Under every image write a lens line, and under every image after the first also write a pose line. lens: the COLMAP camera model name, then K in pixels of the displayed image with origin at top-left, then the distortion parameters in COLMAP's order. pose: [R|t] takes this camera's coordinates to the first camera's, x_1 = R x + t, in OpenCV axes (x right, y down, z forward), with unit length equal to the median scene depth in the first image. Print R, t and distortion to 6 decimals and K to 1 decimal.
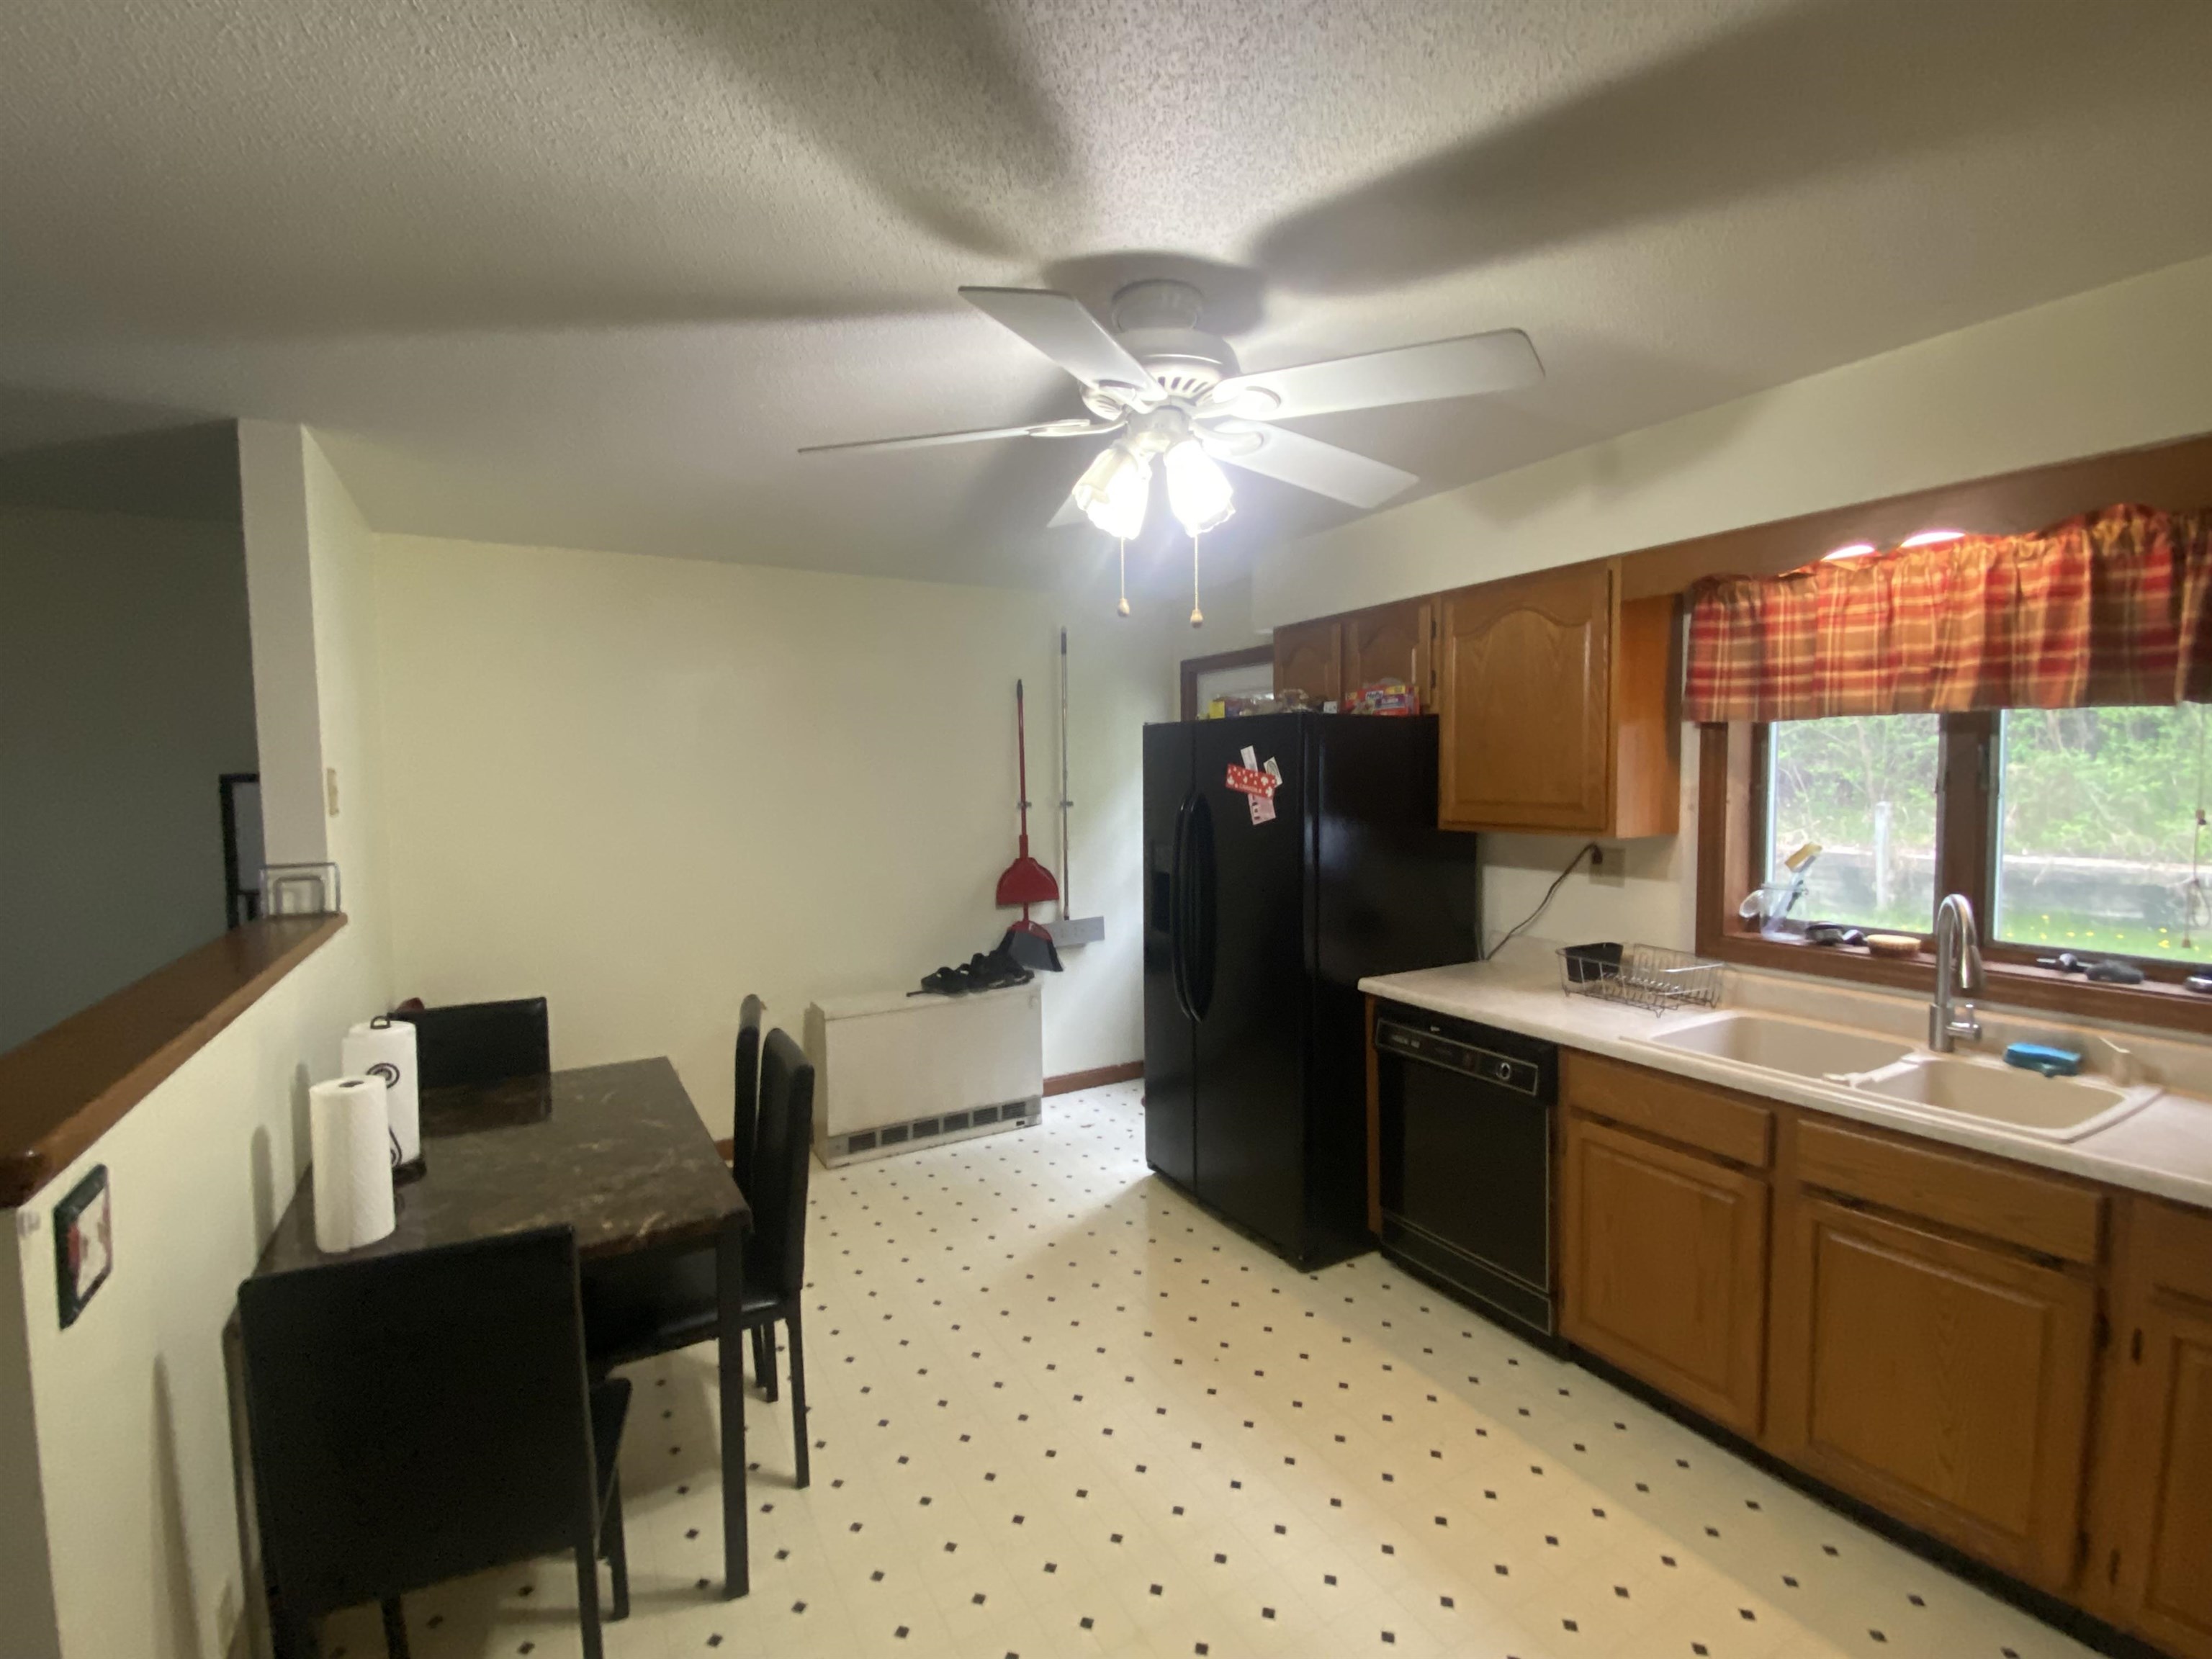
lens RADIAL K [[977.9, 0, 1067.2], [0, 977.9, 828.6], [0, 0, 1]] dist [0.000165, -0.013420]
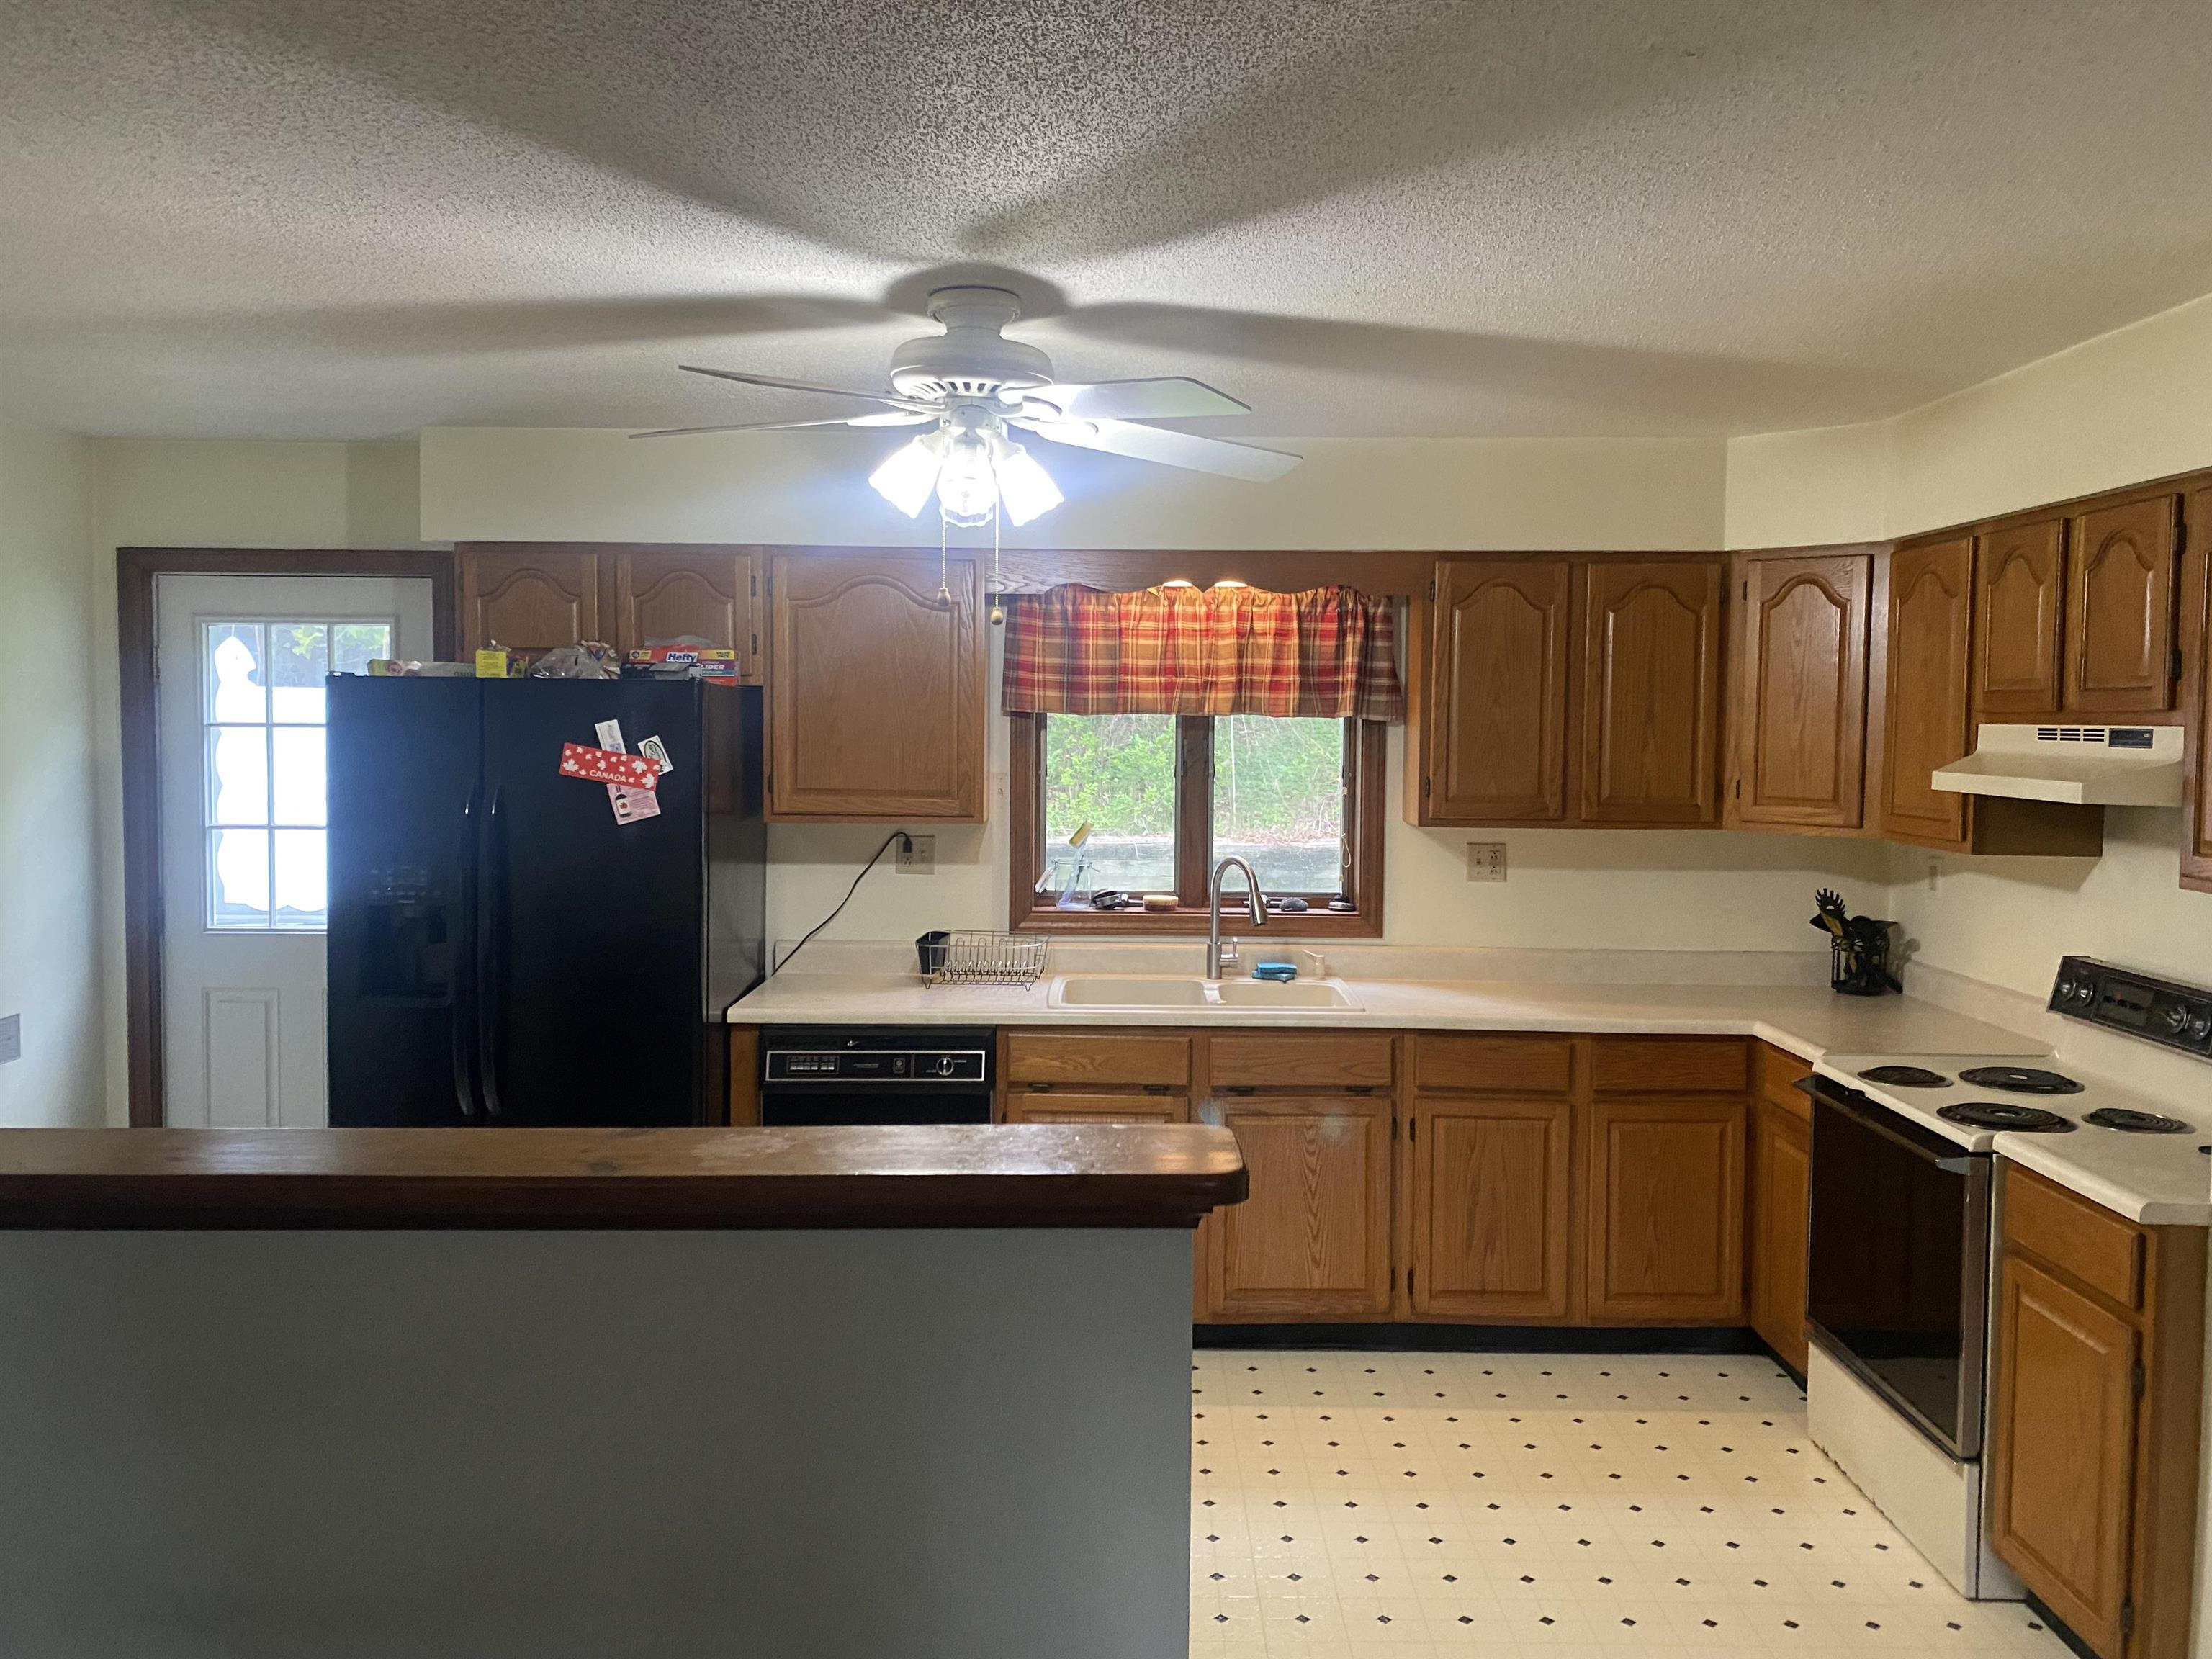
lens RADIAL K [[1636.8, 0, 1104.0], [0, 1636.8, 802.5], [0, 0, 1]] dist [0.098209, -0.001325]
pose [[0.477529, -0.023035, 0.878314, -0.975837], [0.034171, 0.999387, 0.007632, -0.022989], [-0.877951, 0.026369, 0.478023, 0.078181]]
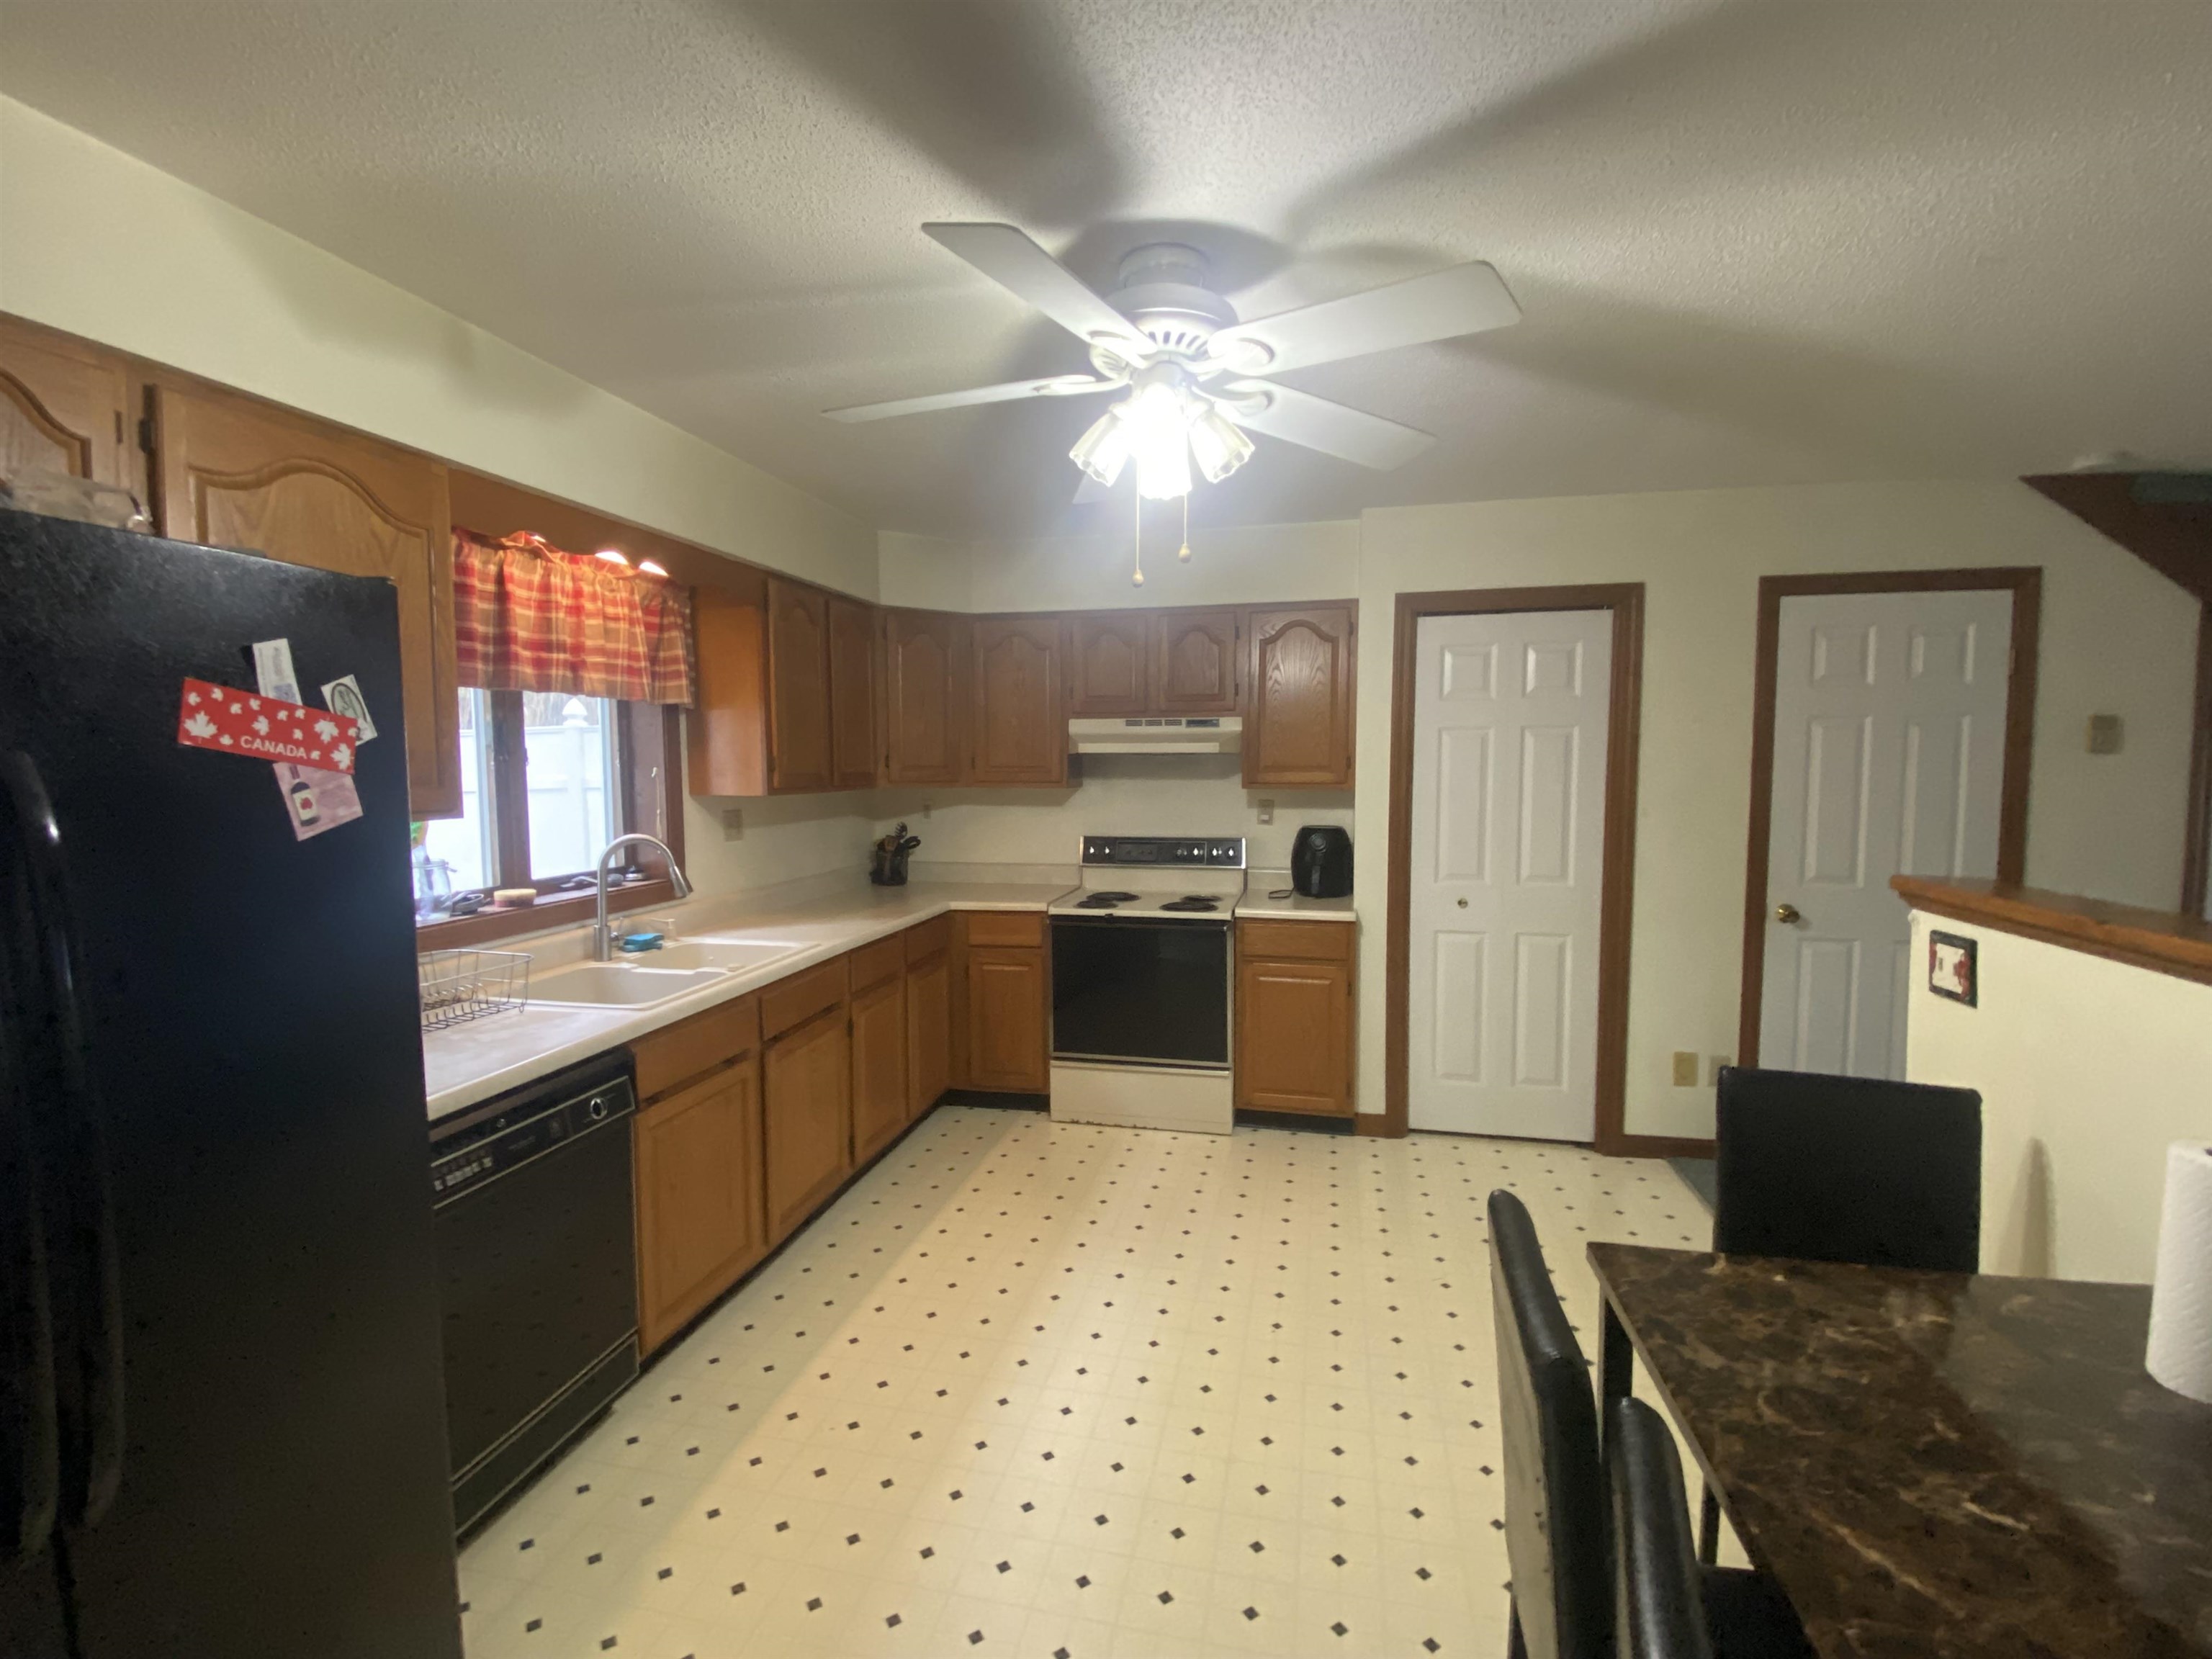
lens RADIAL K [[1007.7, 0, 1115.1], [0, 1007.7, 839.3], [0, 0, 1]] dist [-0.001208, -0.015464]
pose [[-0.769263, -0.031644, 0.638148, -0.421364], [0.053587, 0.992059, 0.113790, -0.042477], [-0.636681, 0.121731, -0.761459, 1.428110]]
